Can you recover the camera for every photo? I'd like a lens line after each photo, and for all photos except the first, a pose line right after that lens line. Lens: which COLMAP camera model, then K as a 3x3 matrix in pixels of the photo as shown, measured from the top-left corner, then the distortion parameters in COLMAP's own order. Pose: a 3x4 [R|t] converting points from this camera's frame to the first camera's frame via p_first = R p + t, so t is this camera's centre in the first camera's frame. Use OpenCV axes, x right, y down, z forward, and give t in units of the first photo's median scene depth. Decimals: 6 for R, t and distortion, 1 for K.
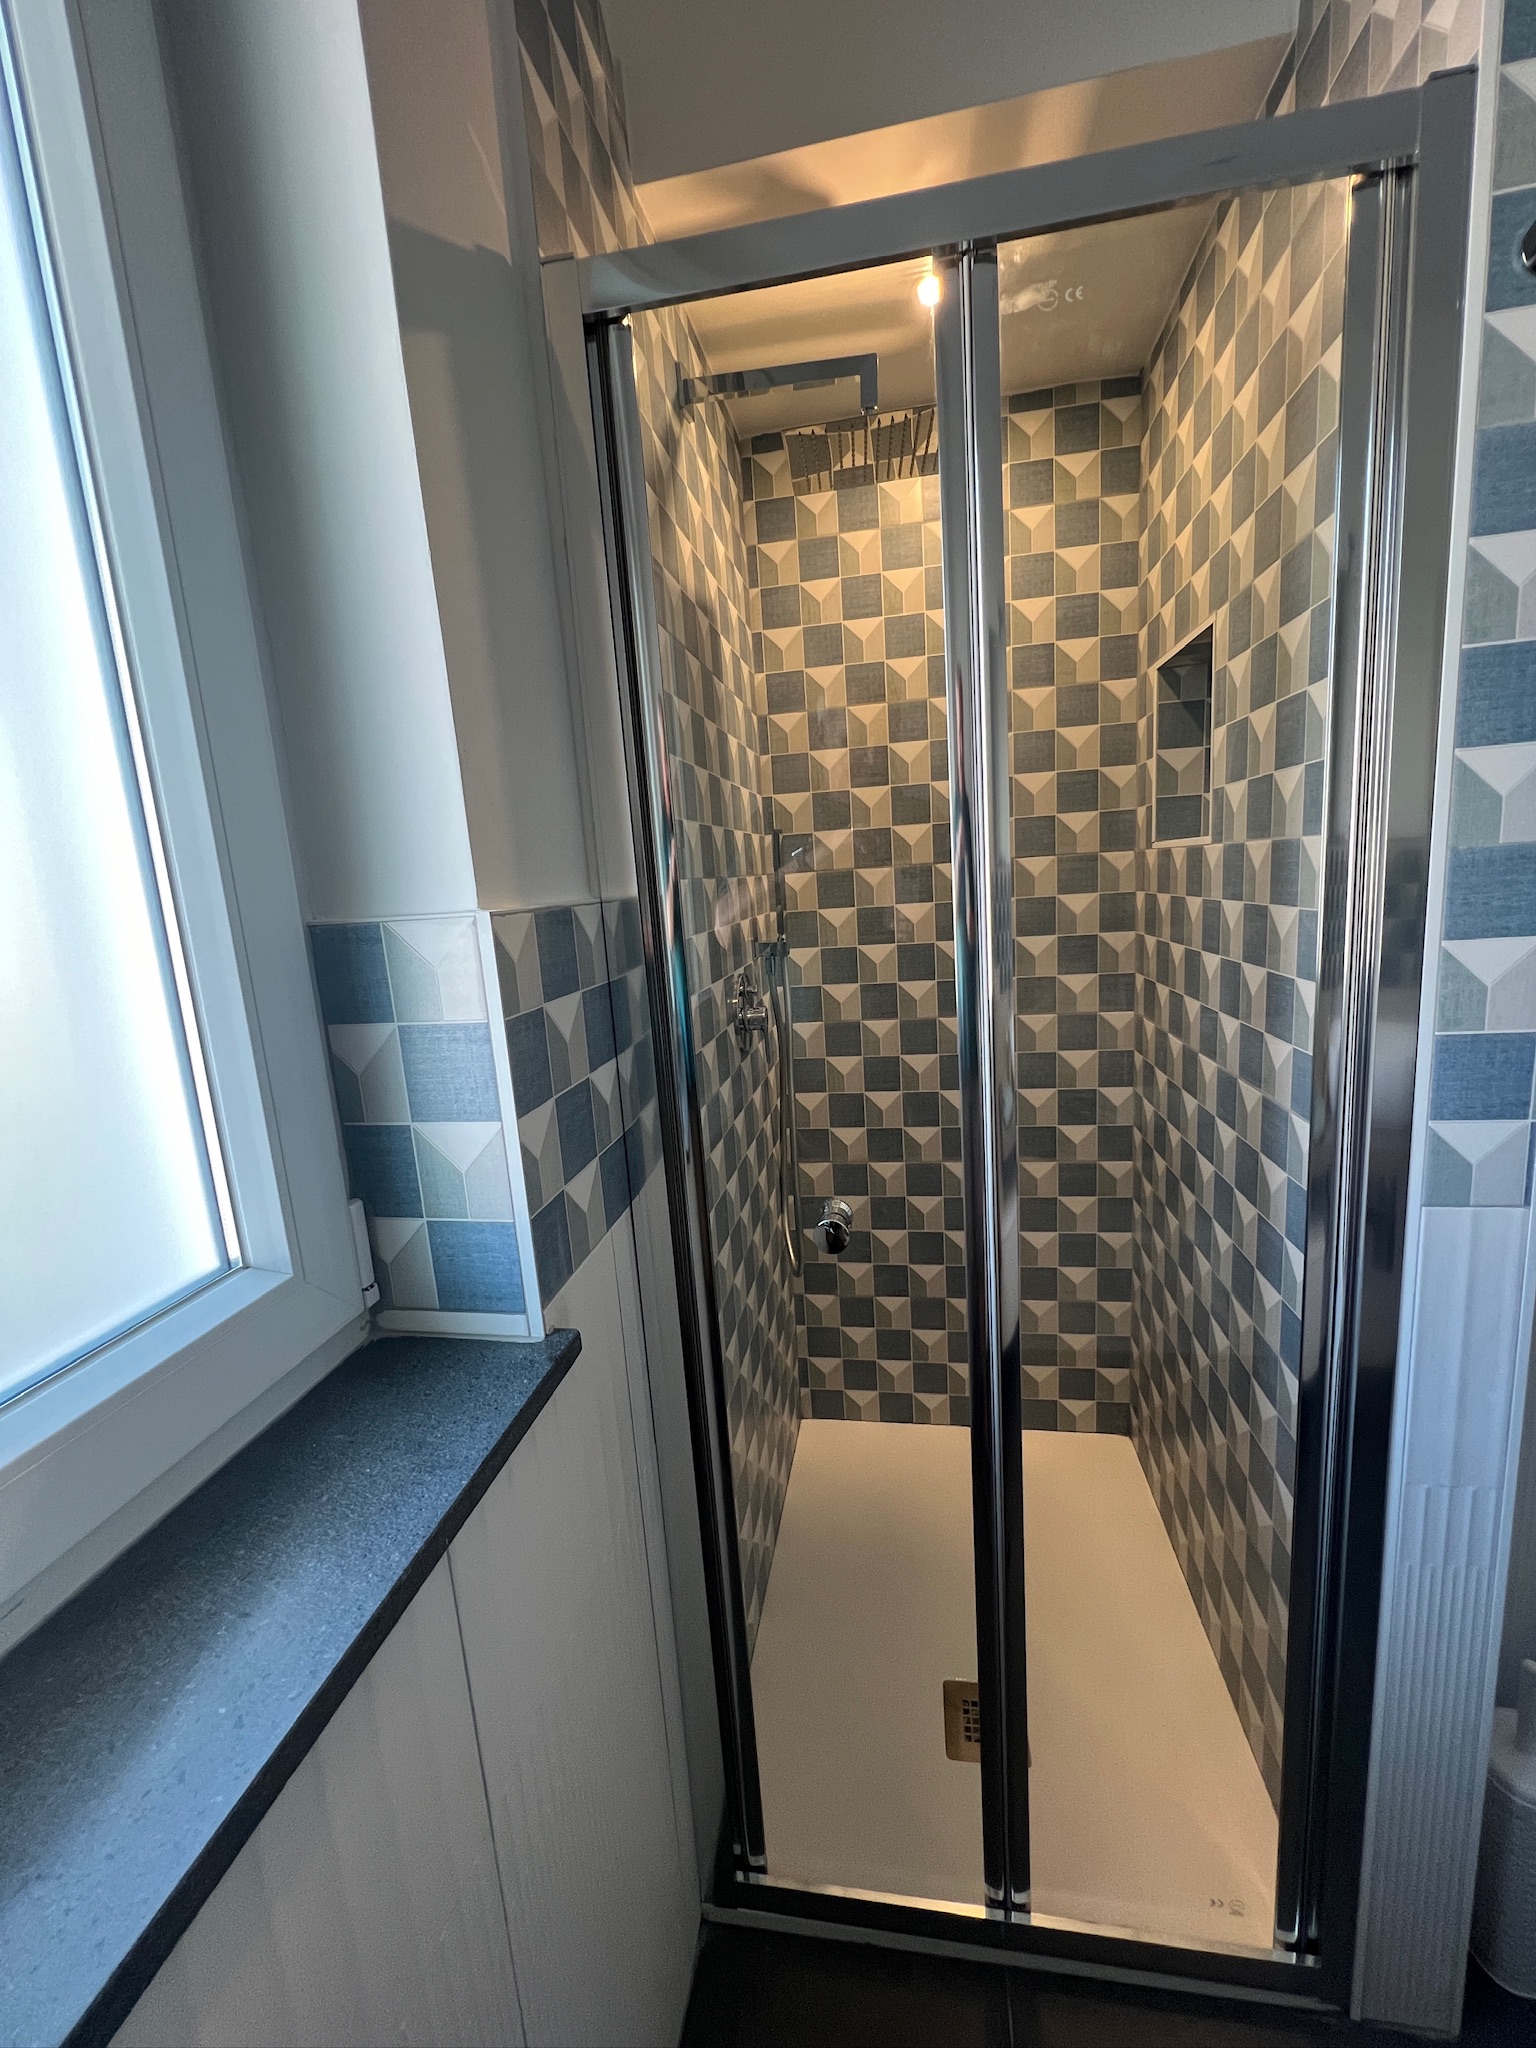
lens RADIAL K [[838.3, 0, 768.7], [0, 838.3, 1018.3], [0, 0, 1]] dist [-0.001532, -0.000153]
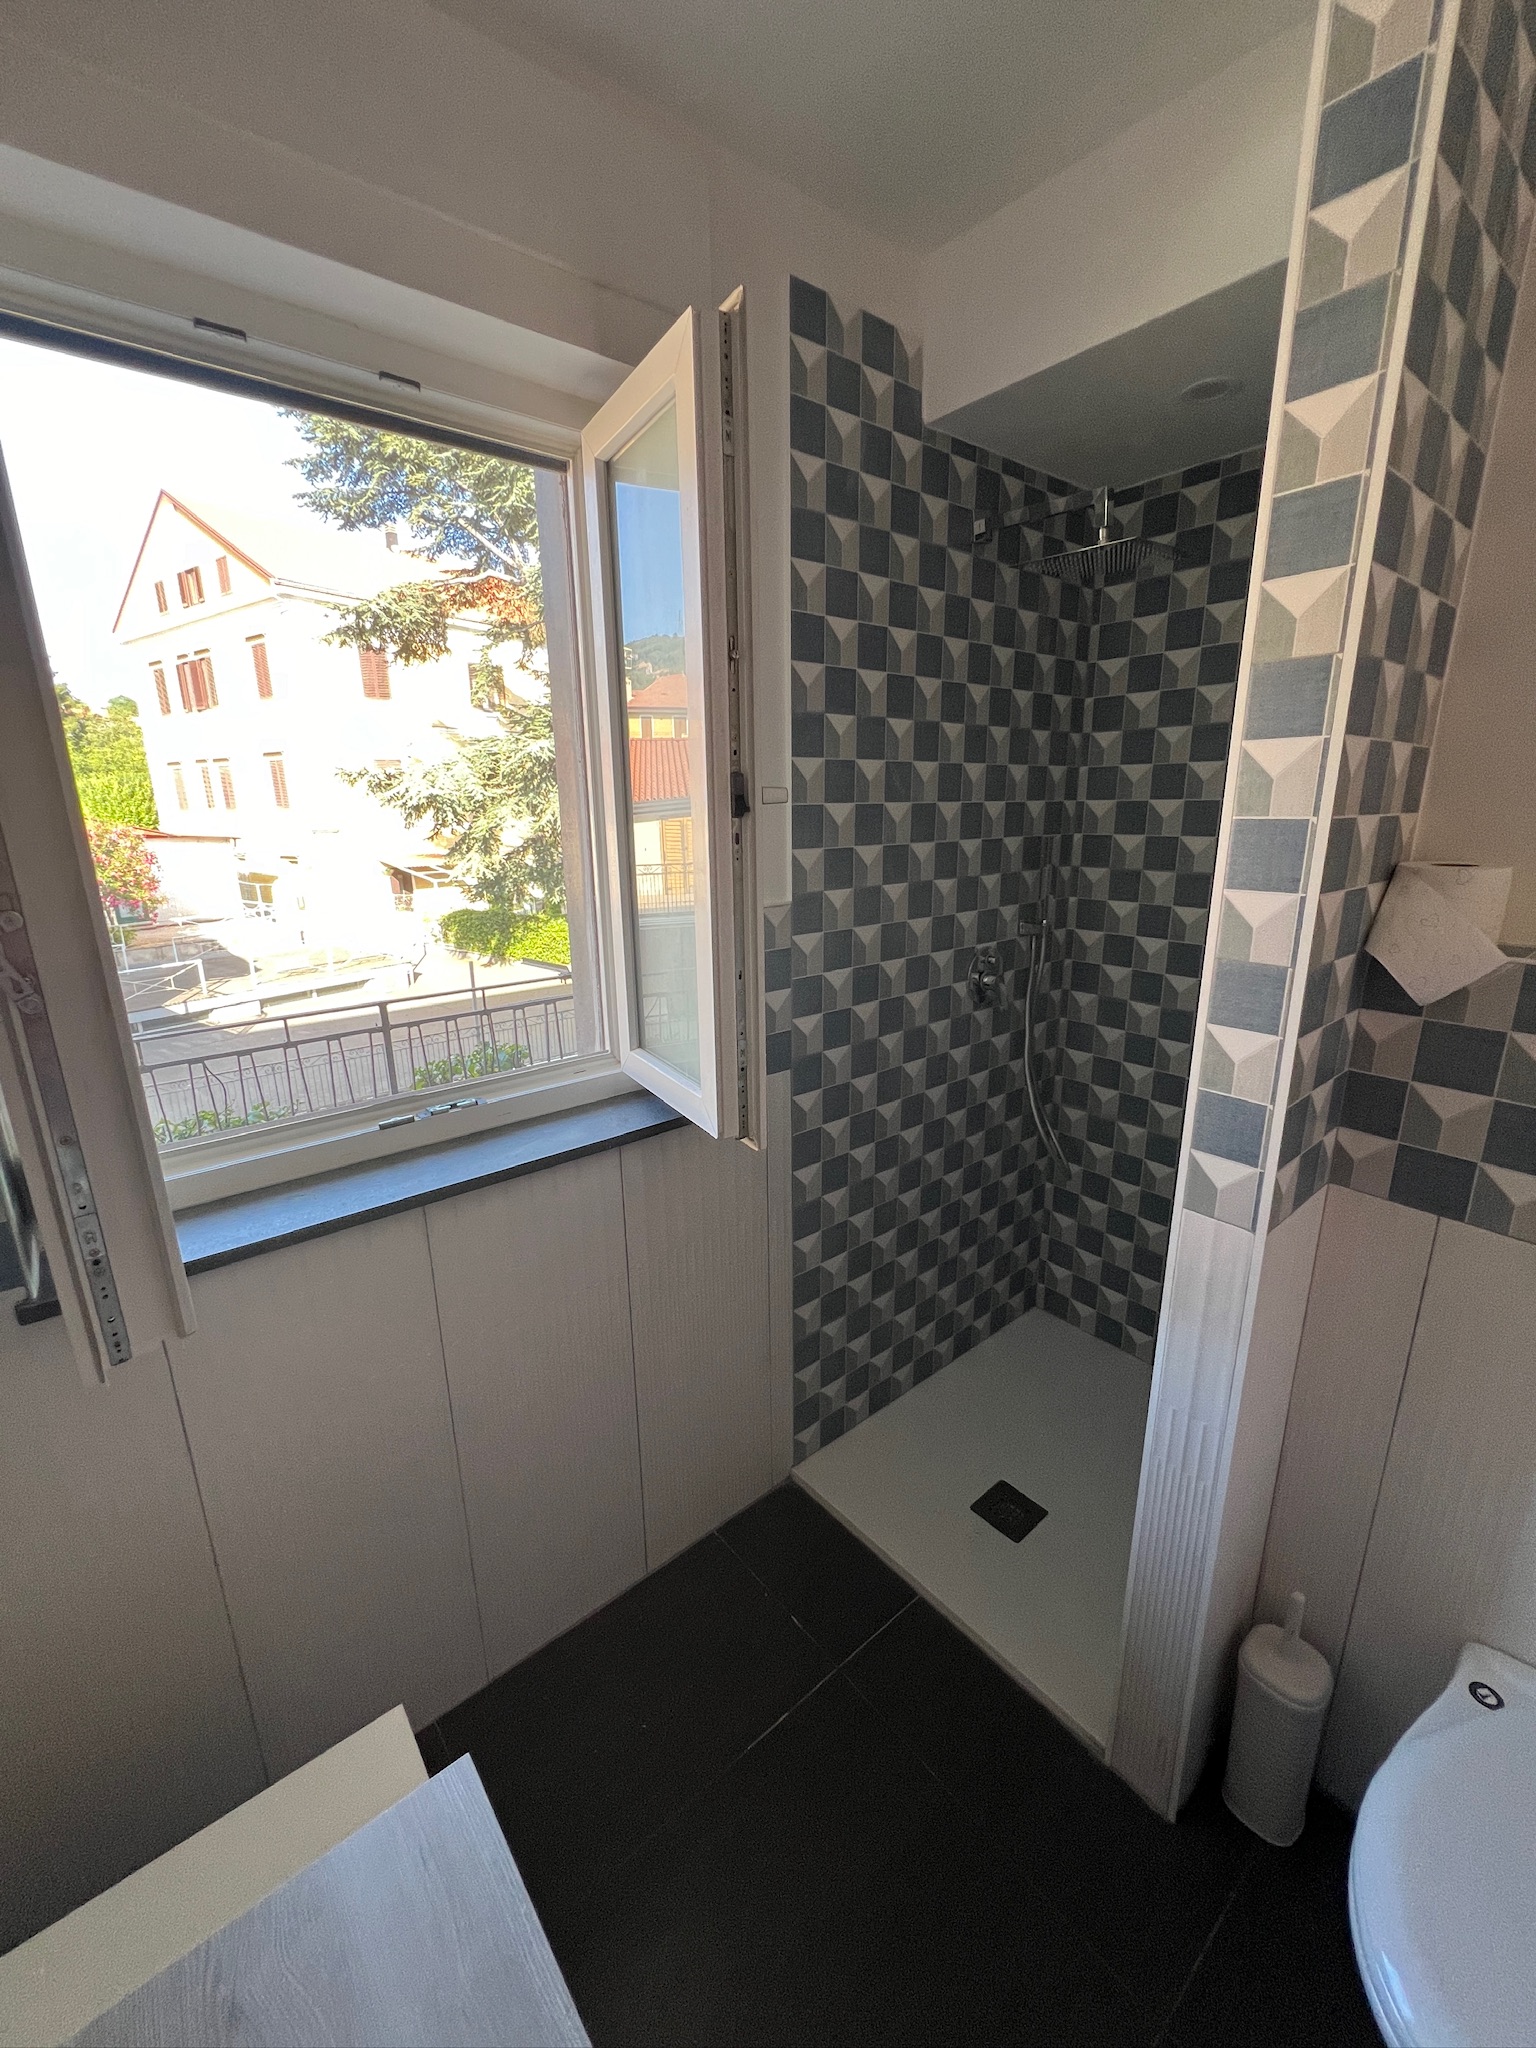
lens RADIAL K [[827.3, 0, 748.1], [0, 827.3, 1026.2], [0, 0, 1]] dist [0.001407, 0.000172]
pose [[0.749234, 0.228839, -0.621515, 0.929026], [-0.151111, 0.972725, 0.175990, -0.182854], [0.644836, -0.037940, 0.763379, -0.462640]]
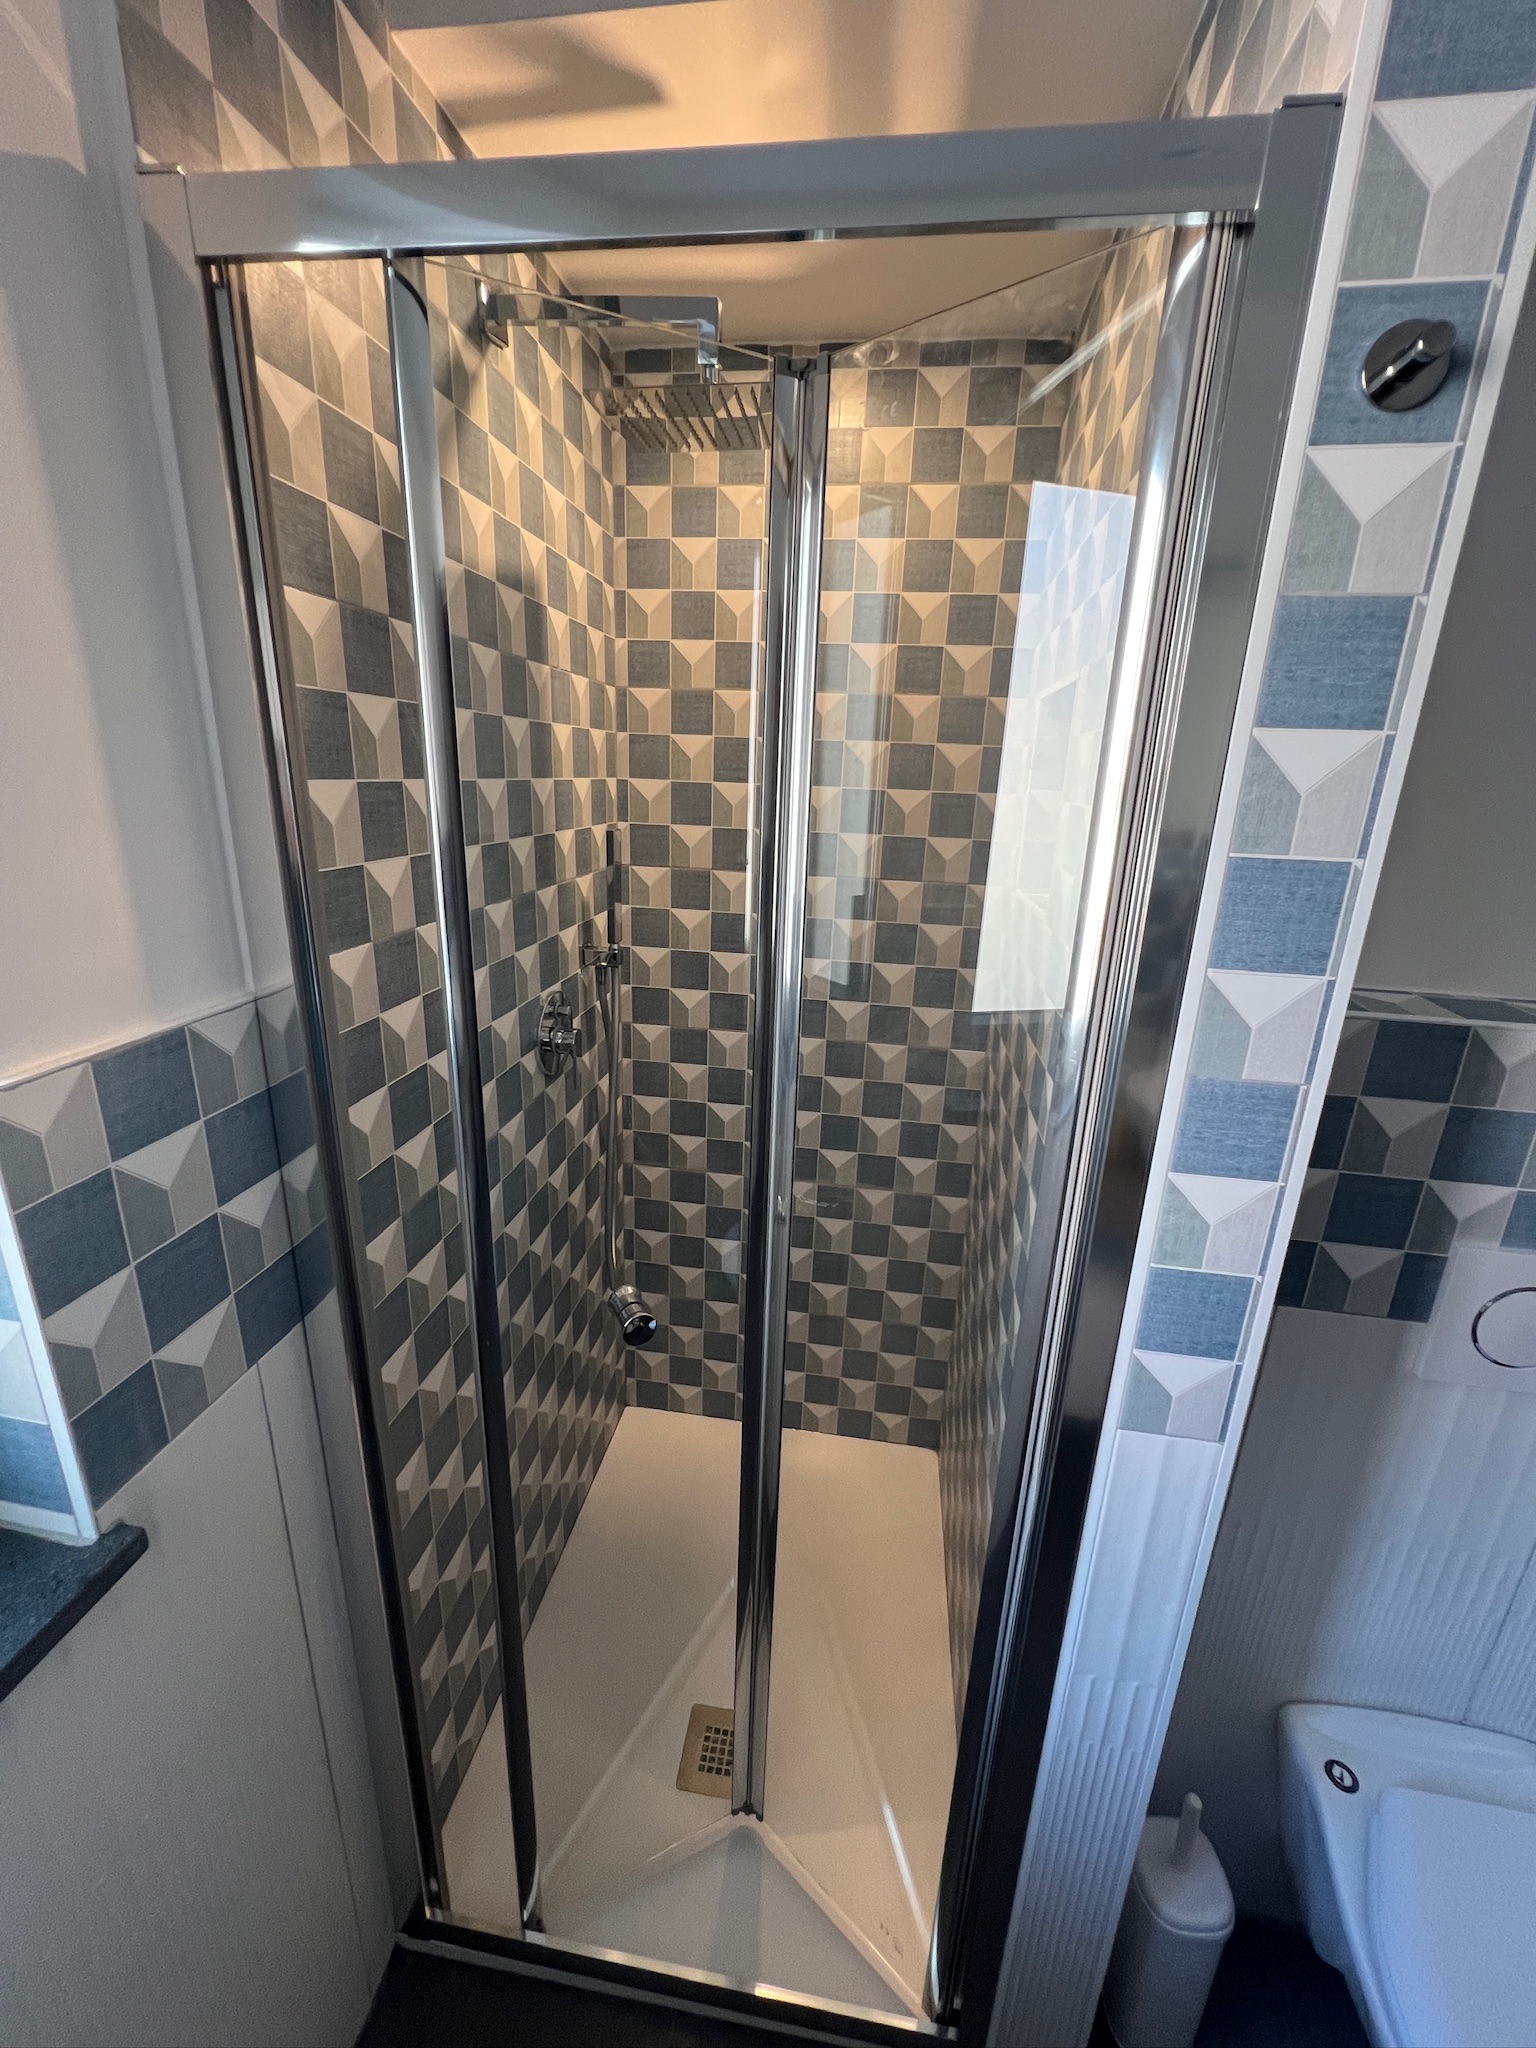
lens RADIAL K [[836.9, 0, 768.0], [0, 836.9, 1024.0], [0, 0, 1]] dist [-0.001508, -0.000801]
pose [[0.994375, 0.091694, 0.053017, 0.272867], [-0.097560, 0.987797, 0.121407, -0.267328], [-0.041238, -0.125896, 0.991186, 0.134501]]
